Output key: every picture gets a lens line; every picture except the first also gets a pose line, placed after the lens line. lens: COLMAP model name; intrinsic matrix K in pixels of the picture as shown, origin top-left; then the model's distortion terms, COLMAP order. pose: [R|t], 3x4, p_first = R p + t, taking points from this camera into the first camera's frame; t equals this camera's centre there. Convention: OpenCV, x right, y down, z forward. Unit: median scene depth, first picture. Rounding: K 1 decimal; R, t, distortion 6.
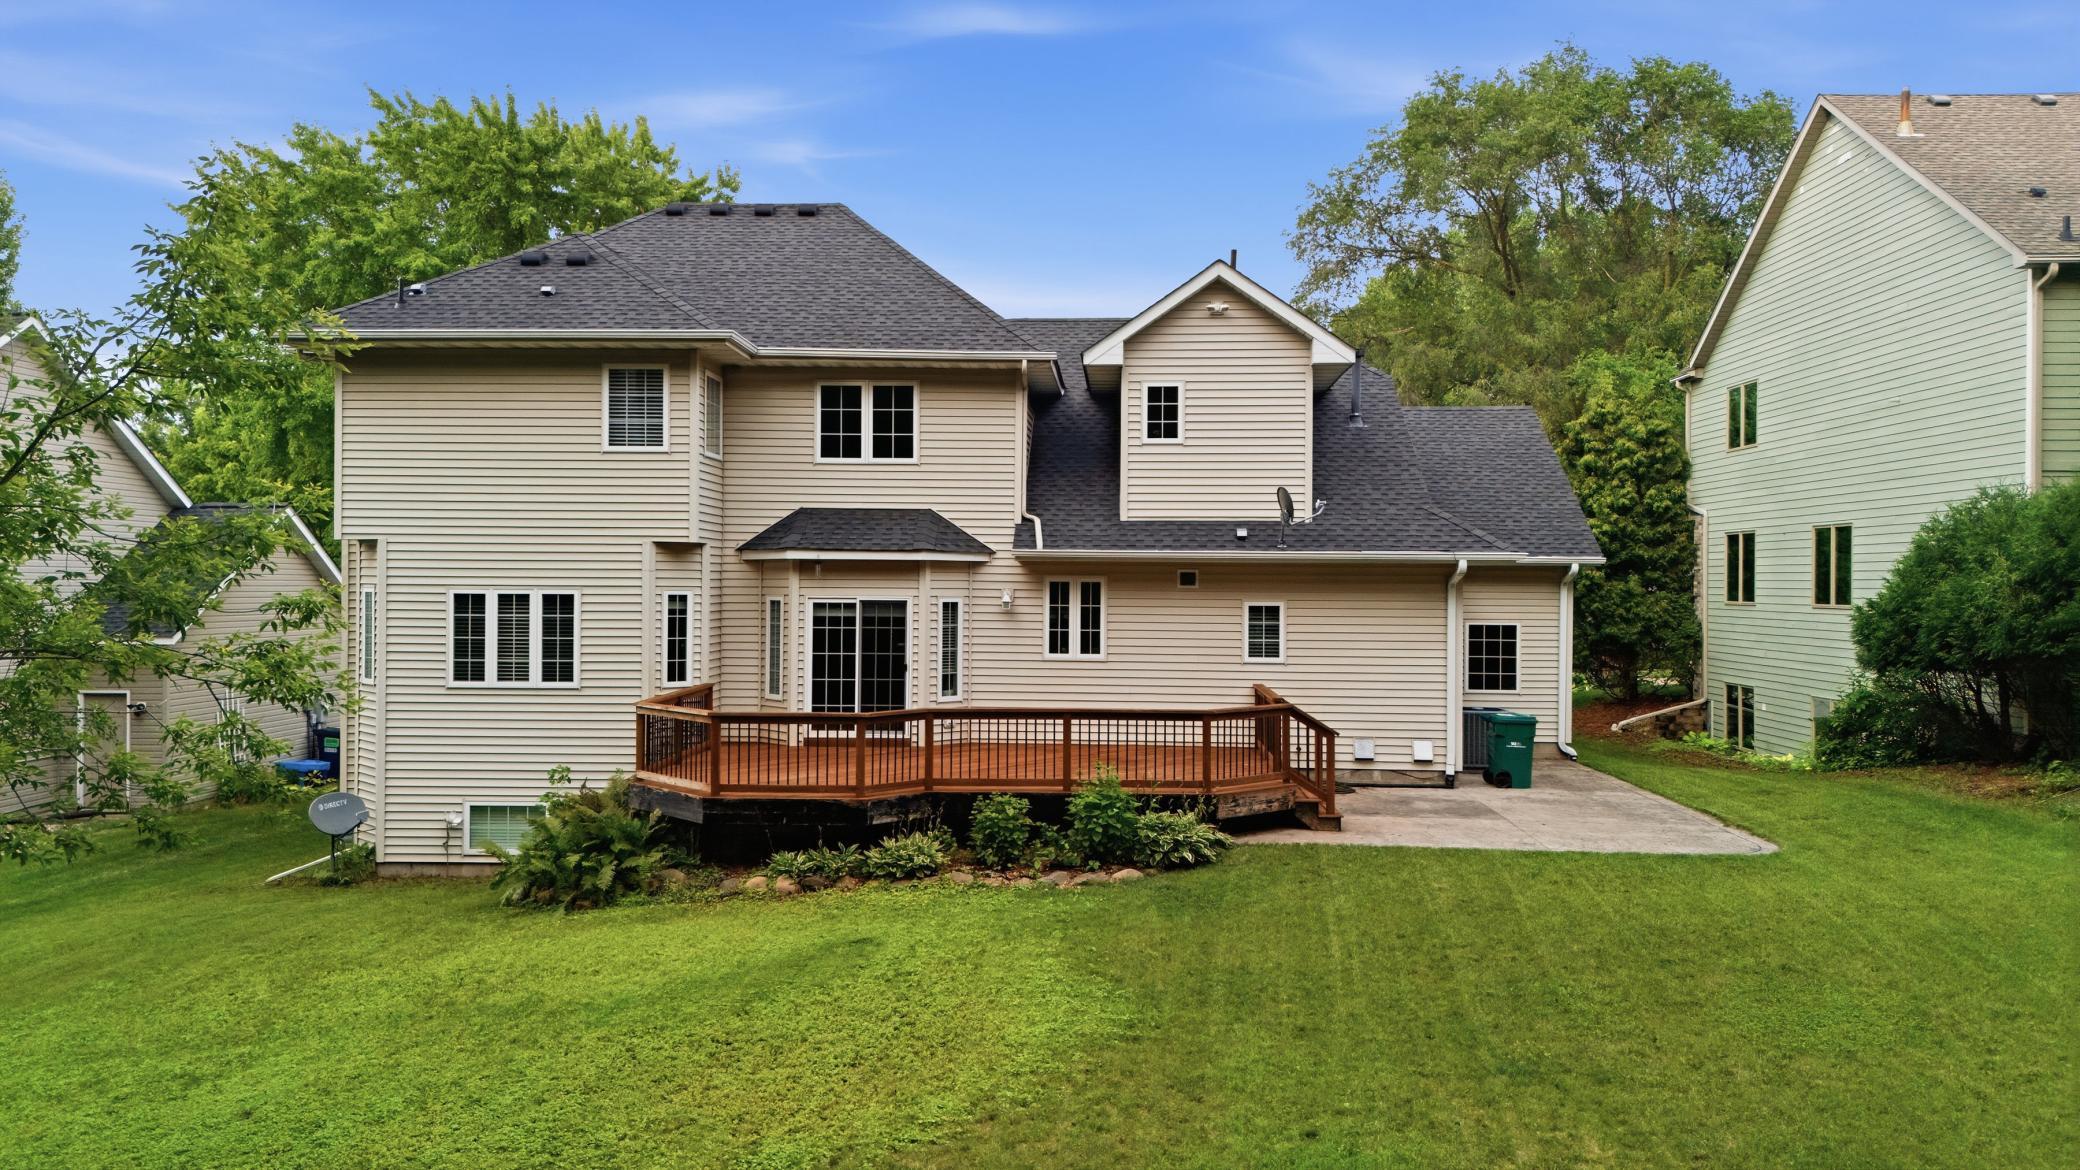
lens RADIAL K [[1532.5, 0, 1040.6], [0, 1532.5, 596.1], [0, 0, 1]] dist [0.123842, -0.156876]
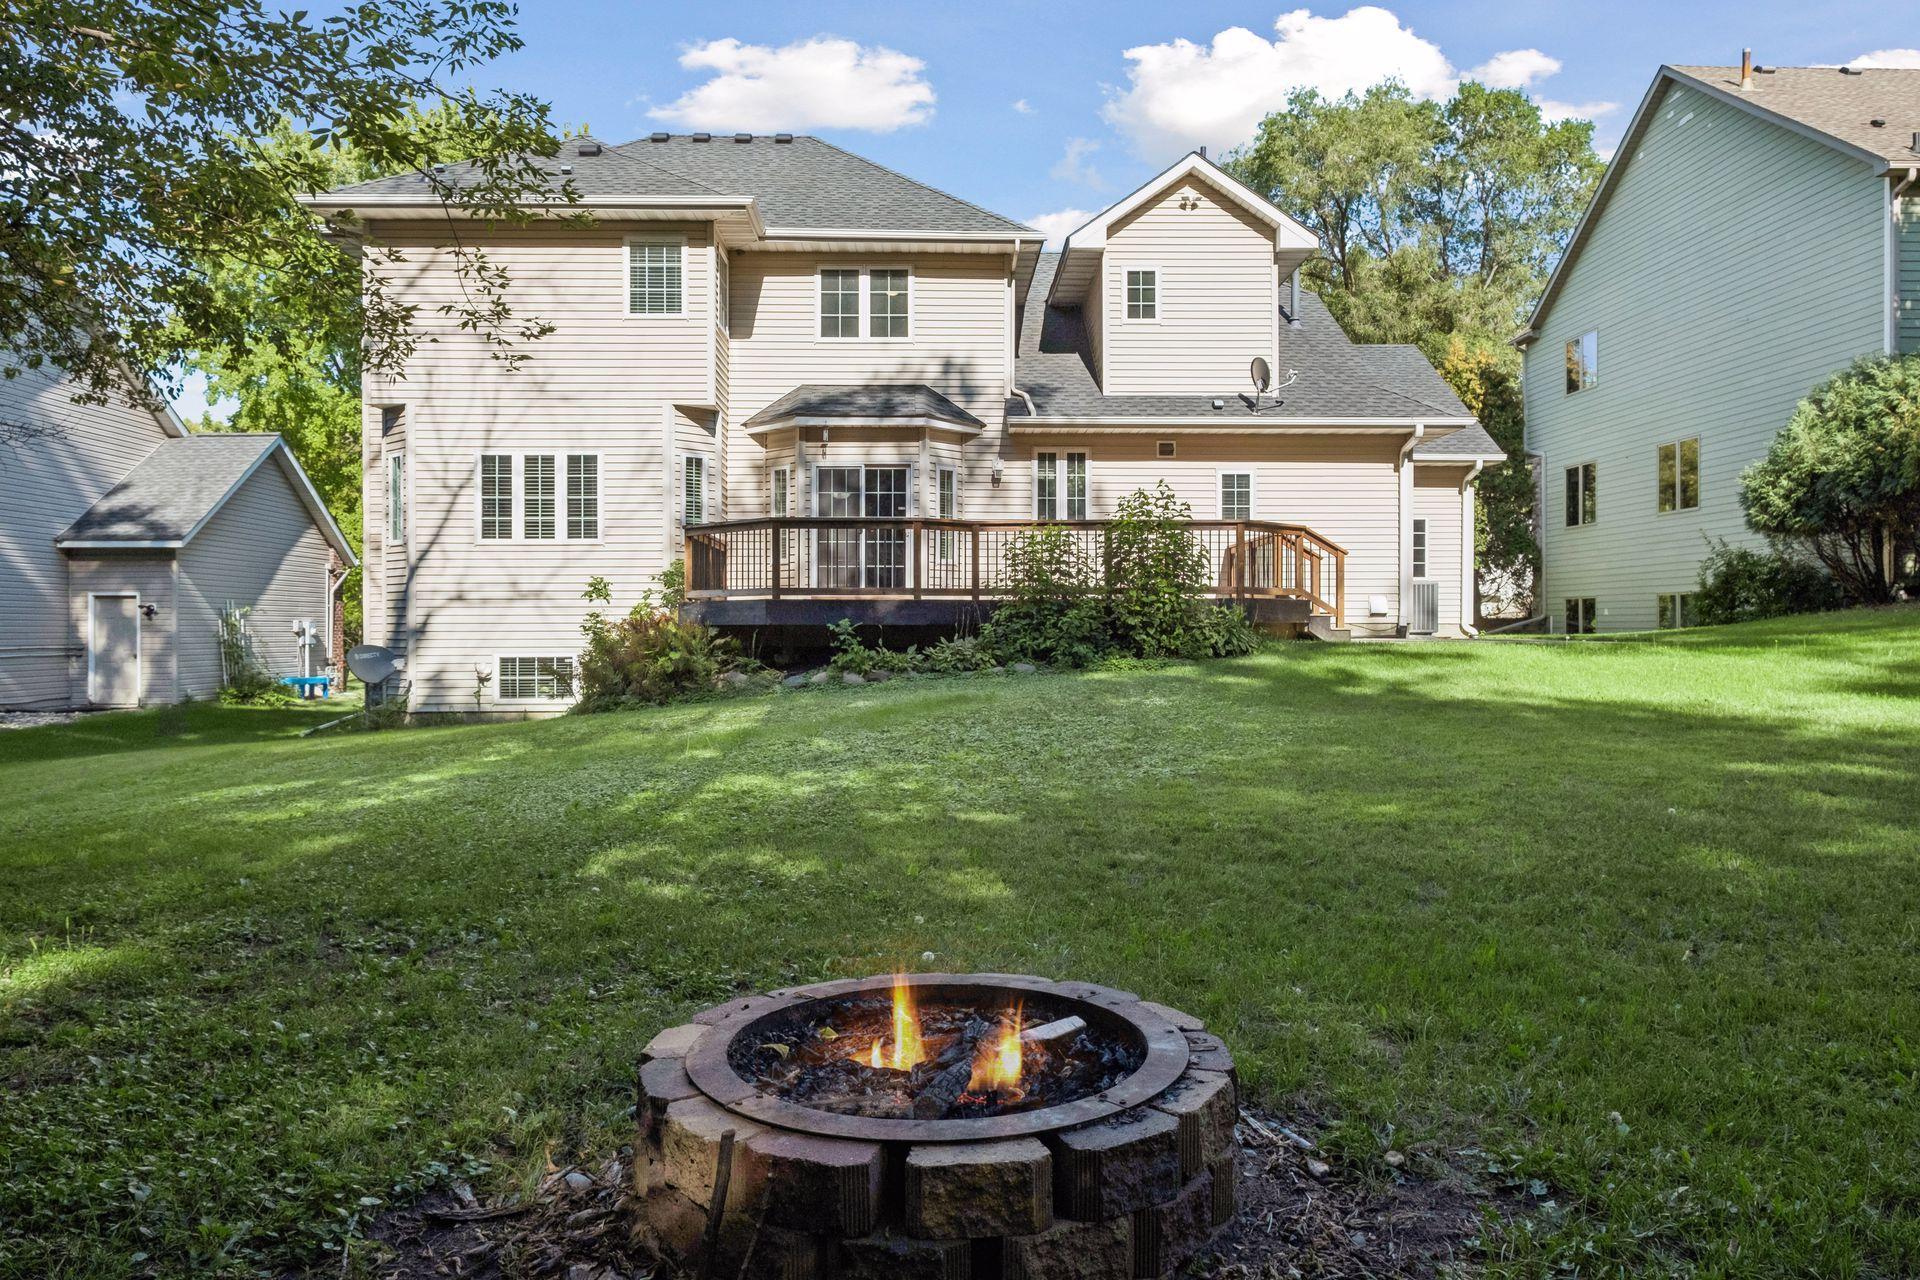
lens RADIAL K [[1319.4, 0, 960.0], [0, 1319.4, 640.0], [0, 0, 1]] dist [0.009941, 0.003740]
pose [[0.997371, -0.010070, 0.071755, -0.117588], [0.009914, 0.999948, 0.002534, 0.120359], [-0.071777, -0.001816, 0.997419, 0.086861]]
